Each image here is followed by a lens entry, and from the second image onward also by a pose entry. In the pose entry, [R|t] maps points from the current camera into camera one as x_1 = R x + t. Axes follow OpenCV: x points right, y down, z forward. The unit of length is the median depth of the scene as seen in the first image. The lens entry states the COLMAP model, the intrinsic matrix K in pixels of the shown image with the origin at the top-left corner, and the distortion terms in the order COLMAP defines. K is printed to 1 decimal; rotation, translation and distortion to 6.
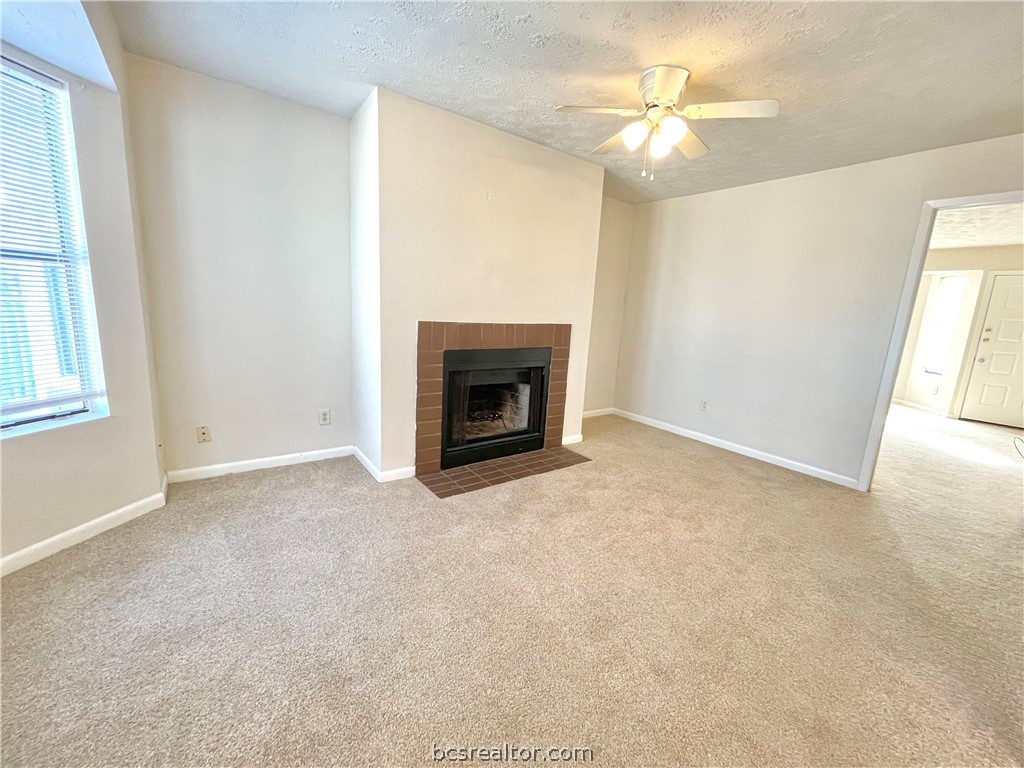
lens RADIAL K [[404.8, 0, 512.0], [0, 404.8, 384.0], [0, 0, 1]] dist [-0.001098, -0.000044]
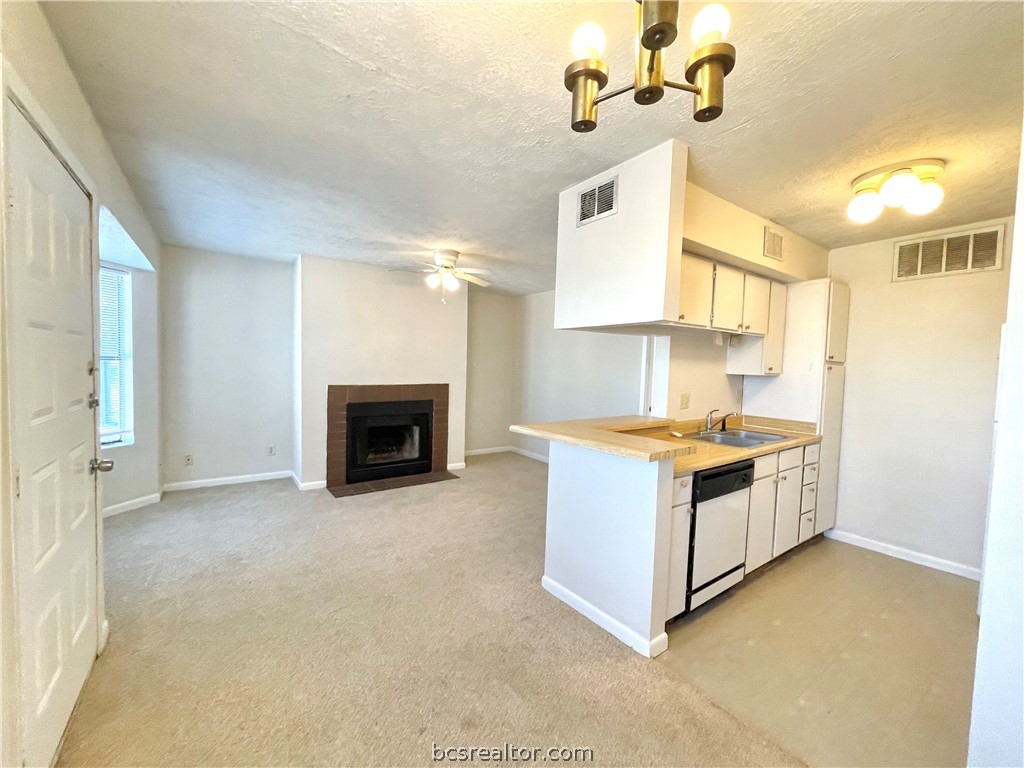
lens RADIAL K [[413.0, 0, 516.1], [0, 413.0, 385.2], [0, 0, 1]] dist [-0.004370, 0.000770]
pose [[0.999519, -0.028440, -0.012371, 0.467393], [0.026444, 0.989916, -0.139164, 0.080695], [0.016204, 0.138770, 0.990192, -0.523520]]
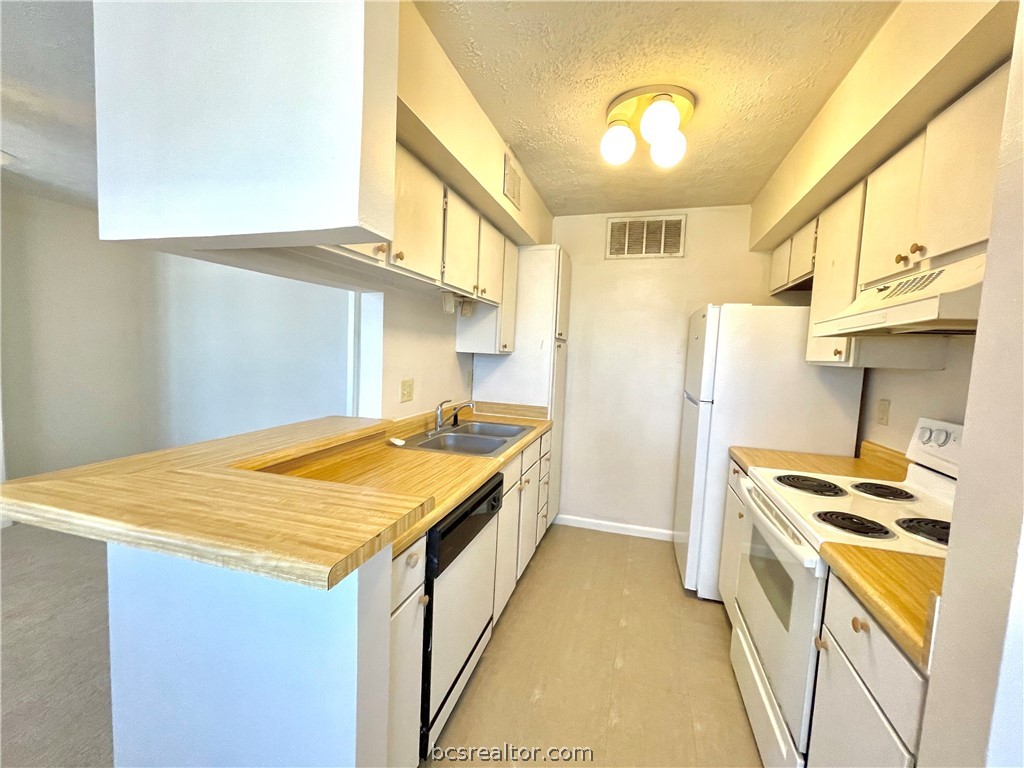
lens RADIAL K [[413.0, 0, 516.1], [0, 413.0, 385.2], [0, 0, 1]] dist [-0.004370, 0.000770]
pose [[0.801623, -0.070929, 0.593607, 0.601332], [0.114184, 0.992823, -0.035566, 0.025414], [-0.586824, 0.096291, 0.803969, -0.179865]]
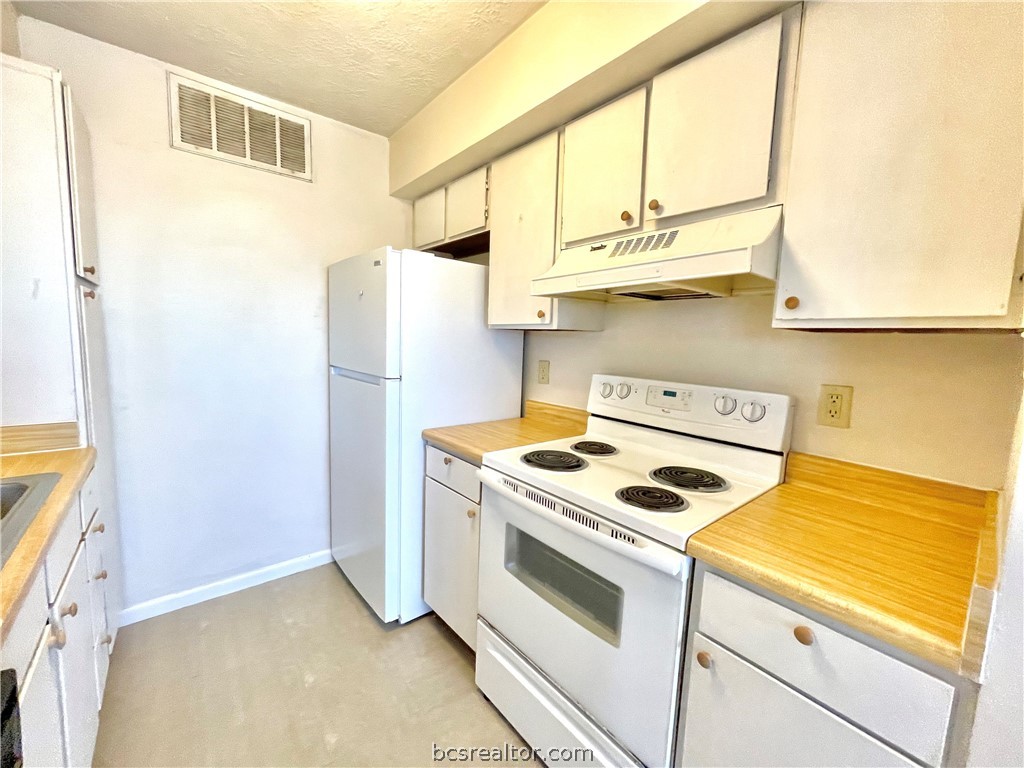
lens RADIAL K [[413.0, 0, 516.1], [0, 413.0, 385.2], [0, 0, 1]] dist [-0.004370, 0.000770]
pose [[-0.056815, -0.166904, 0.984335, 0.749672], [0.147793, 0.973659, 0.173624, 0.003429], [-0.987385, 0.155343, -0.030651, 0.072539]]
